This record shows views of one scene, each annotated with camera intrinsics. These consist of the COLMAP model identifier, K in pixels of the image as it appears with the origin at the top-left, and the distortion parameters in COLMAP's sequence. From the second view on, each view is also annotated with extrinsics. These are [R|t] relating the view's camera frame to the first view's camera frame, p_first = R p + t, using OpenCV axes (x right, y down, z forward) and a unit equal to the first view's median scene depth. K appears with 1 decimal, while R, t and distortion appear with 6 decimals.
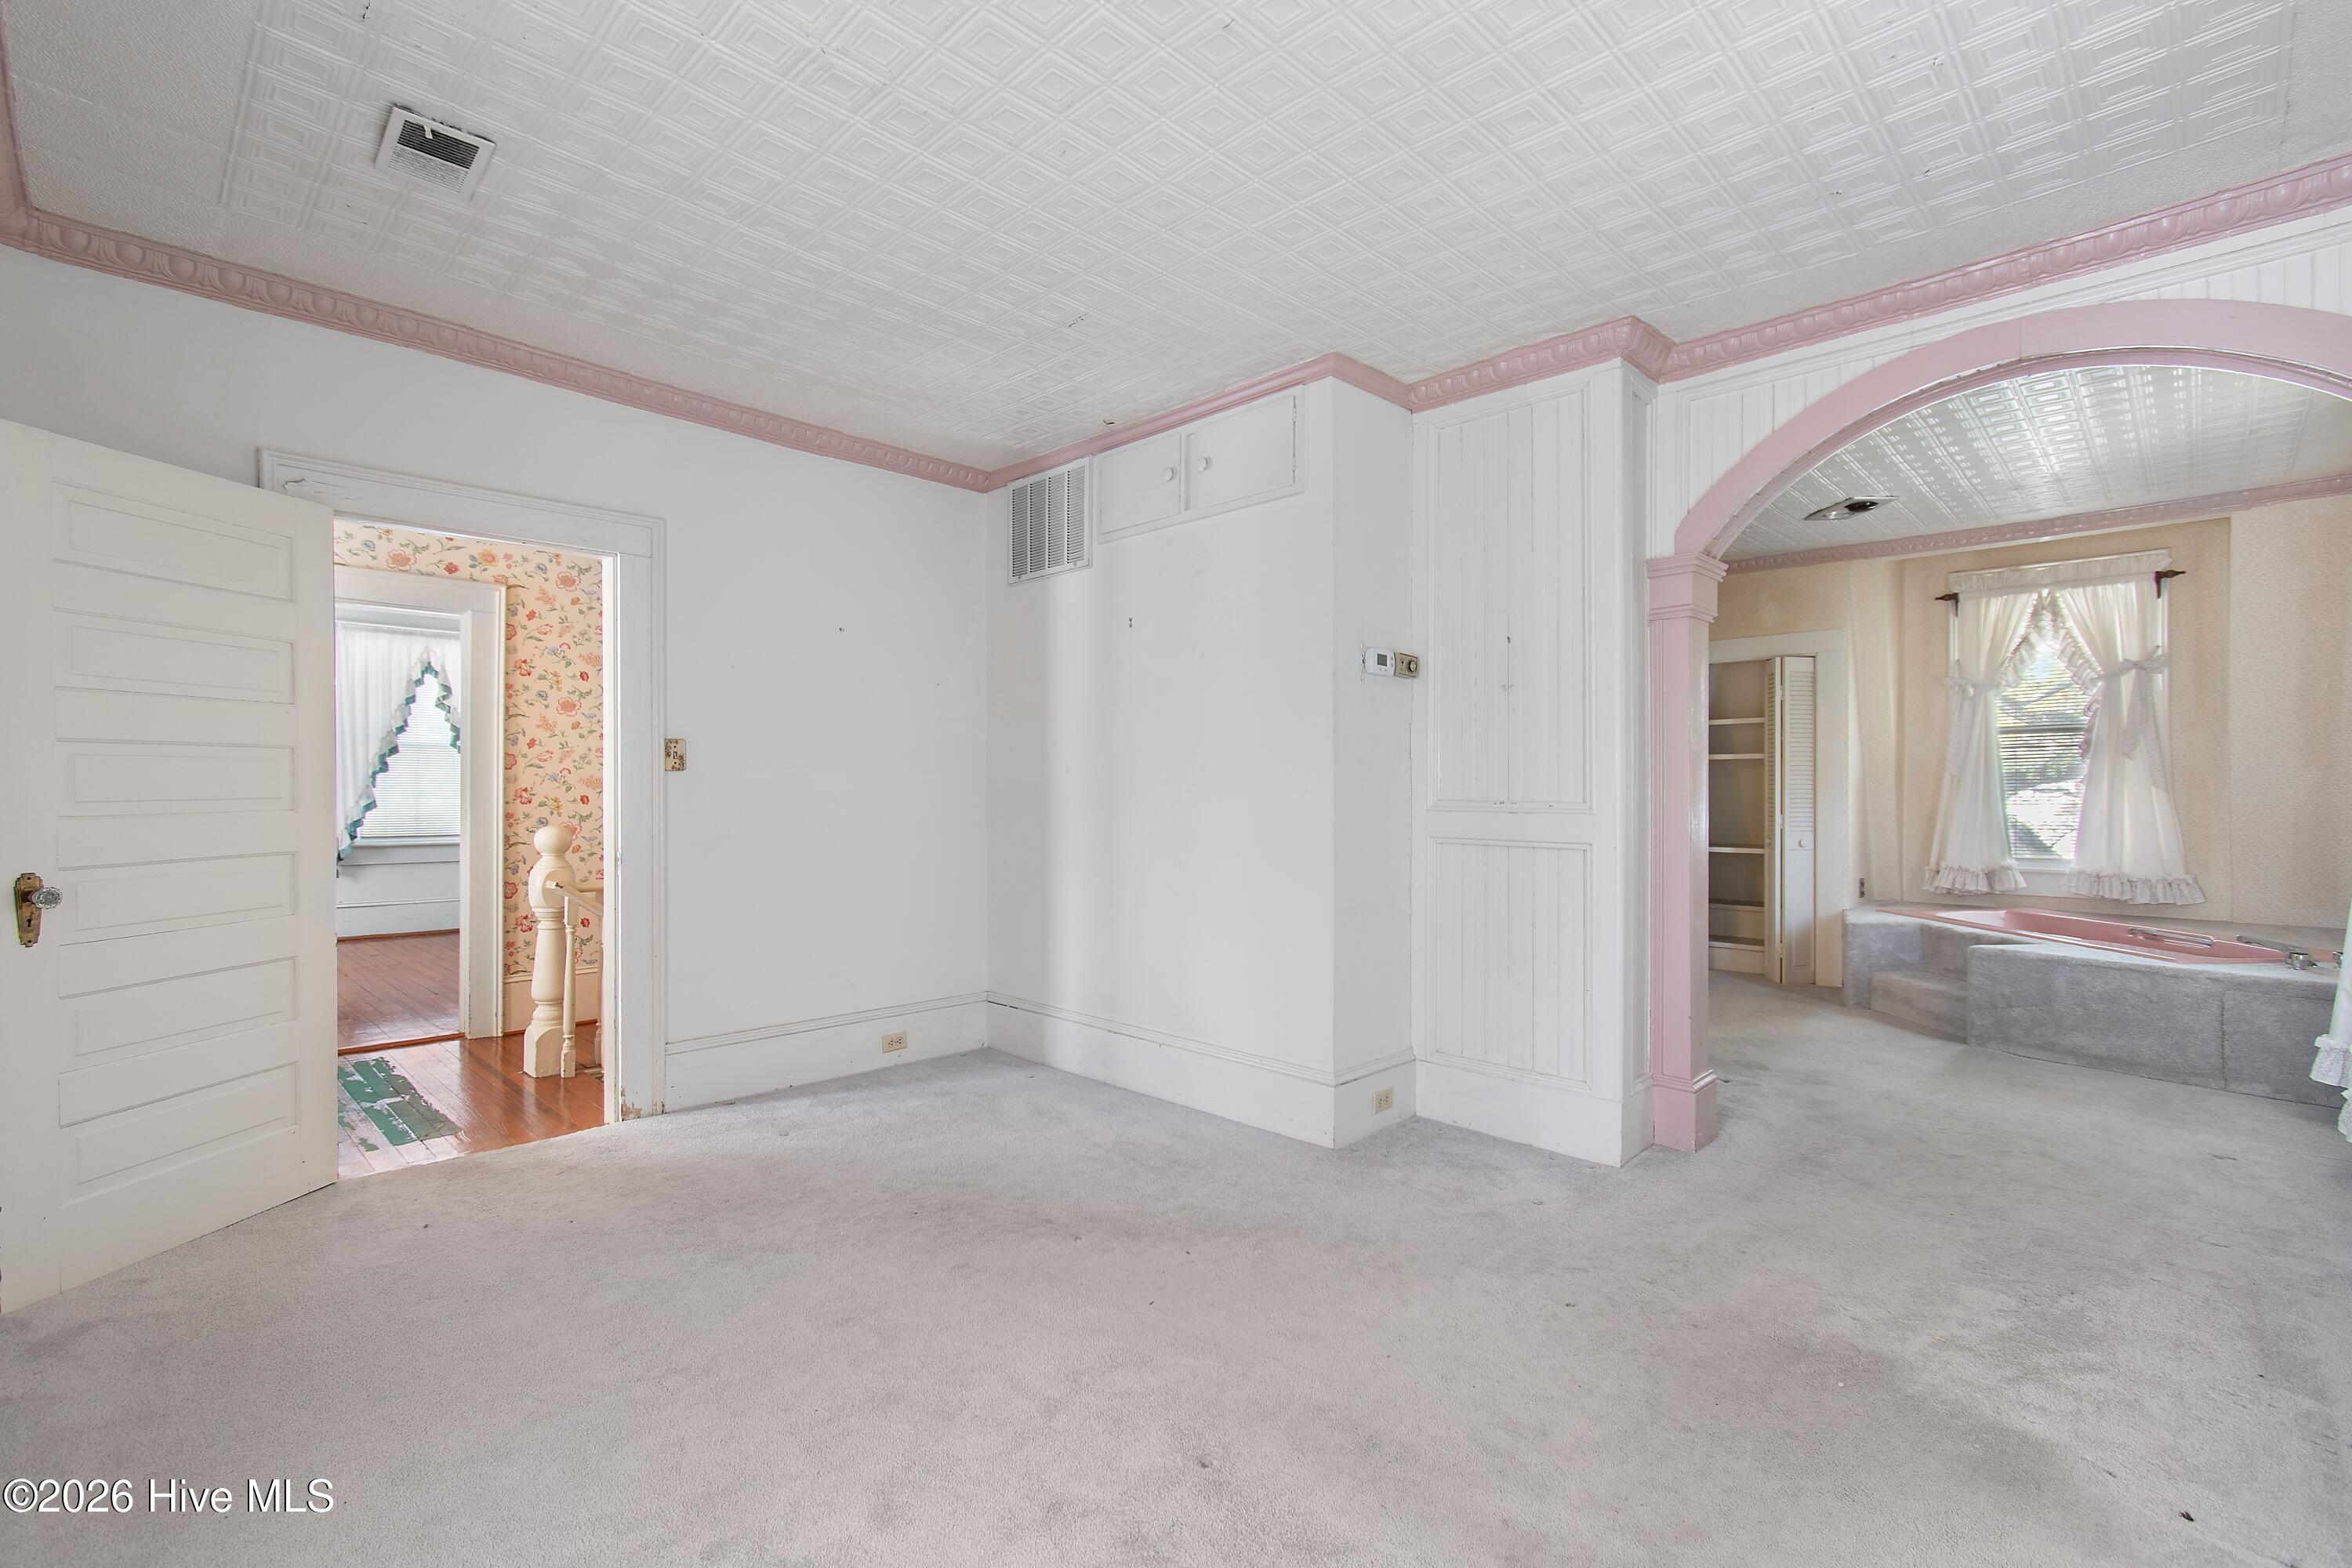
lens RADIAL K [[1039.5, 0, 1178.4], [0, 1039.5, 795.2], [0, 0, 1]] dist [0.001616, 0.000136]
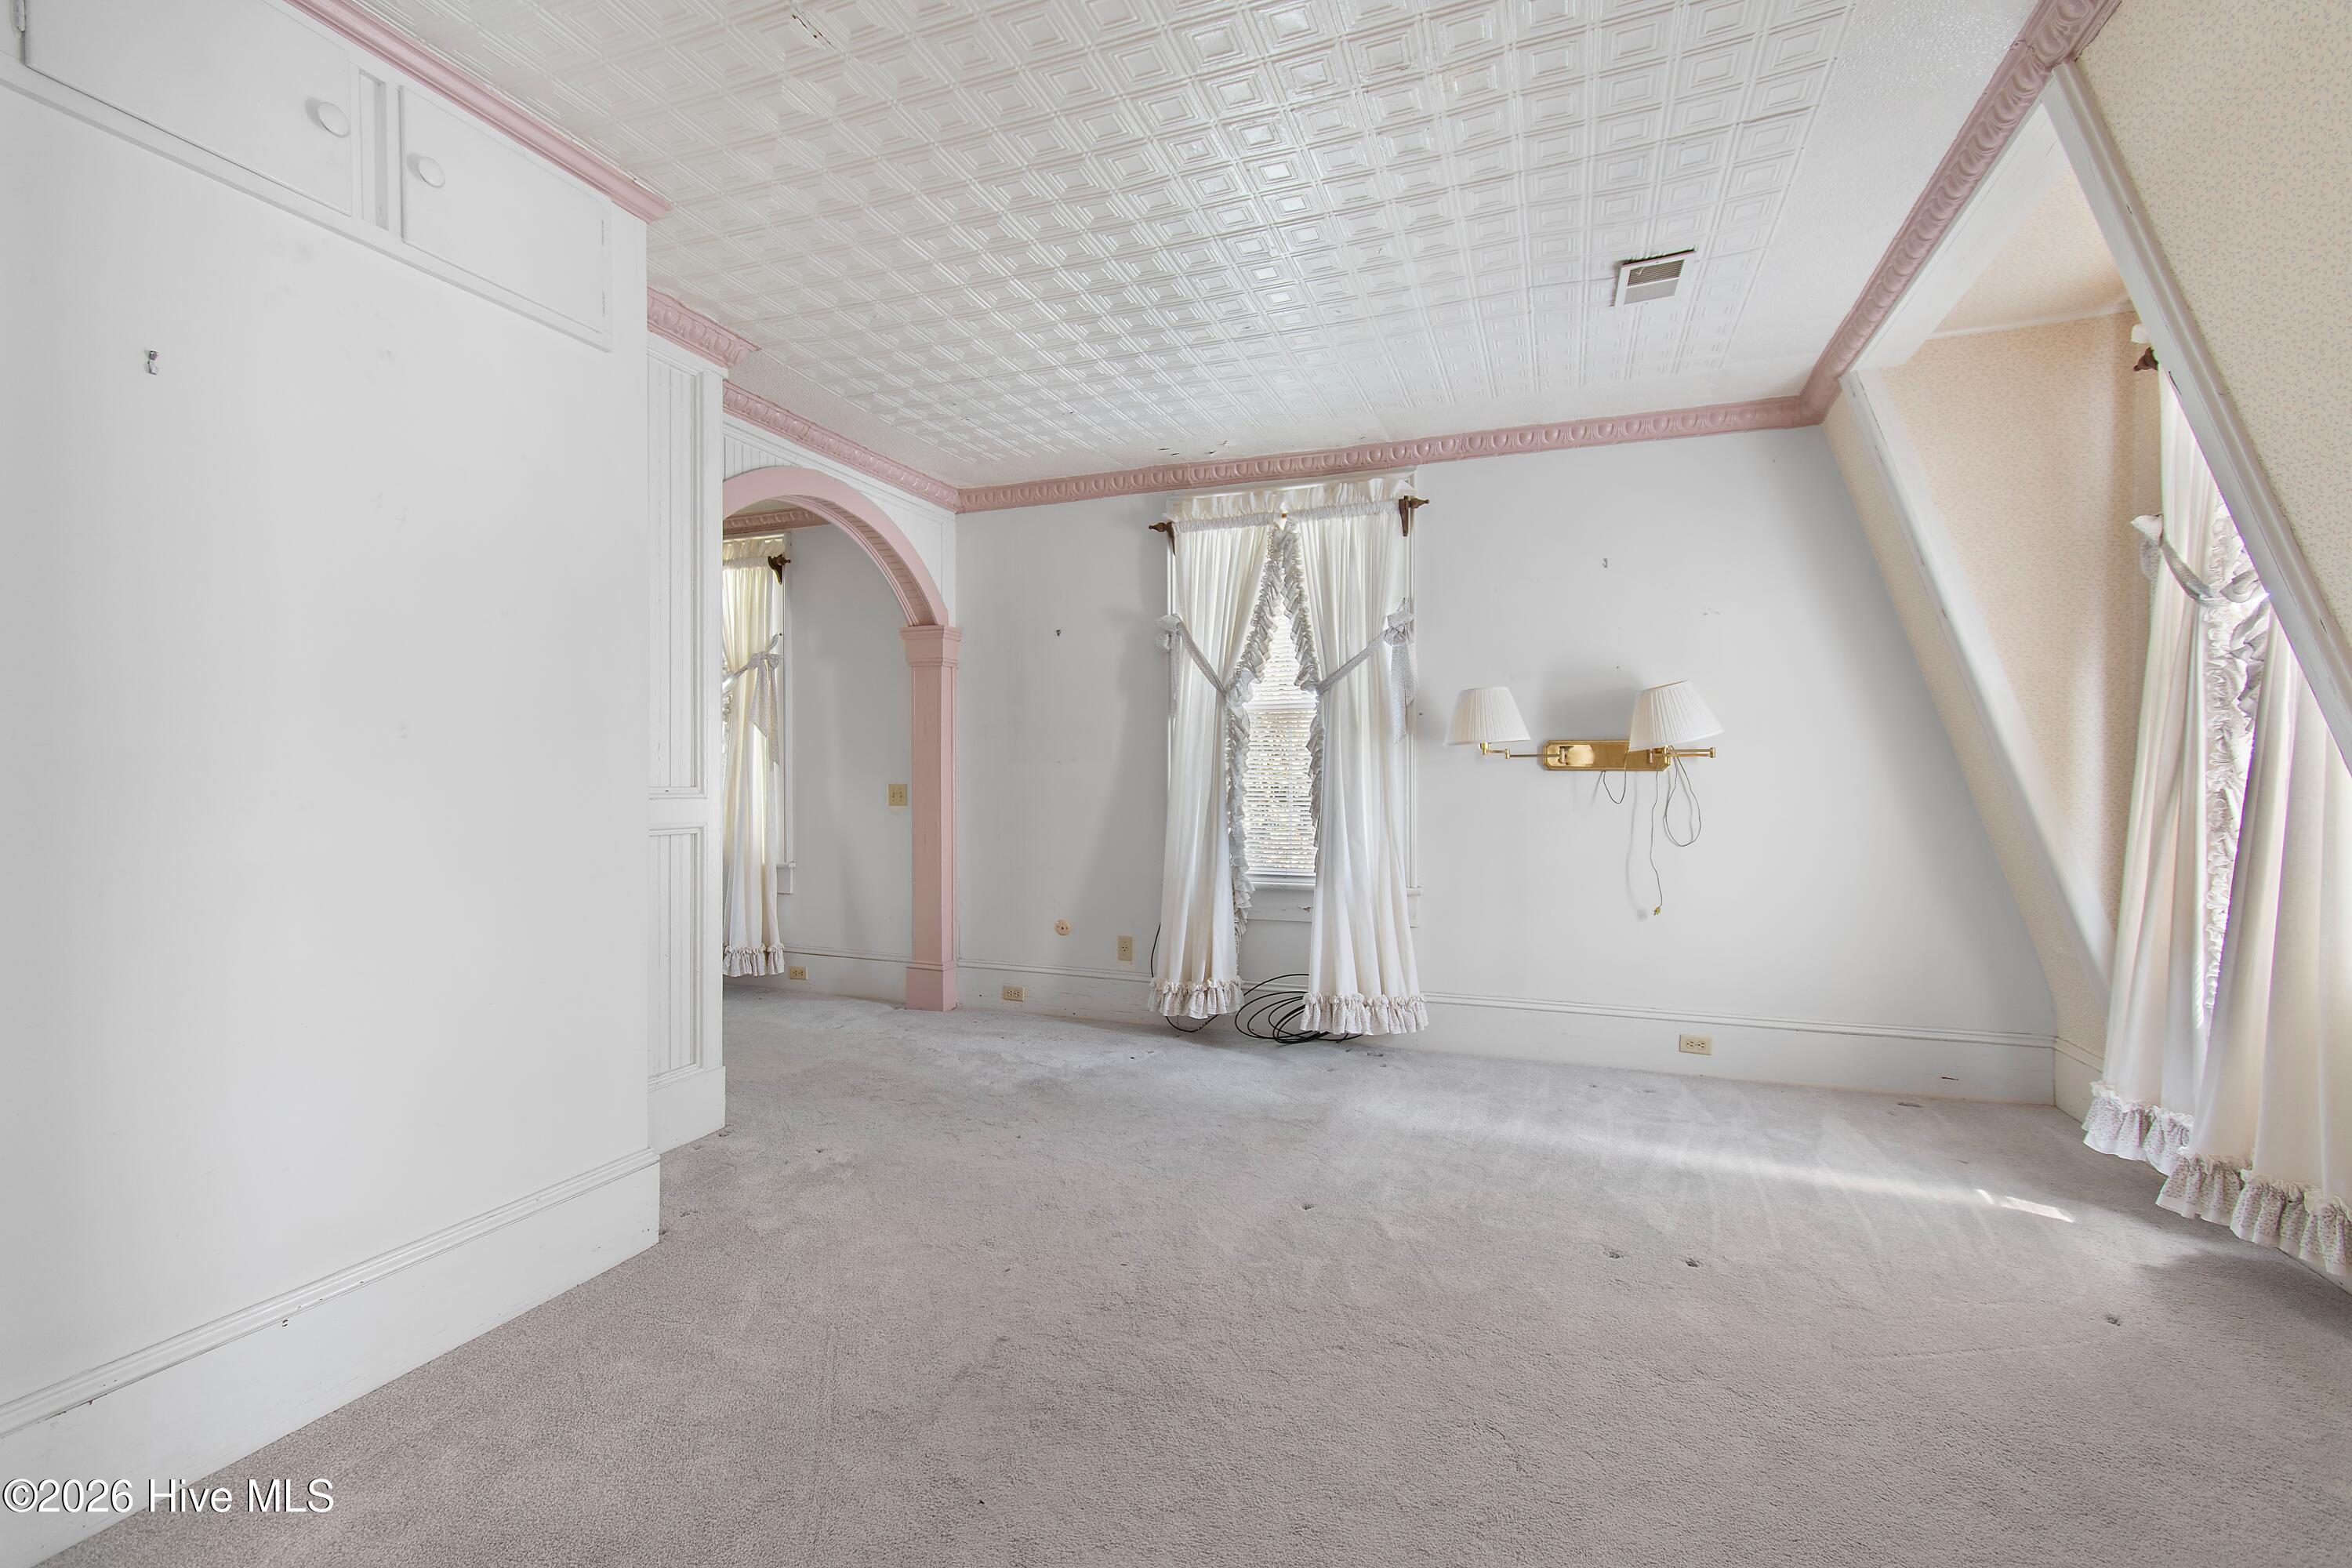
lens RADIAL K [[1022.0, 0, 1176.0], [0, 1022.0, 784.0], [0, 0, 1]] dist [-0.002786, -0.000520]
pose [[-0.386234, -0.005372, 0.922385, -0.918489], [0.003128, 0.999970, 0.007134, 0.000523], [-0.922396, 0.005641, -0.386205, 1.233798]]
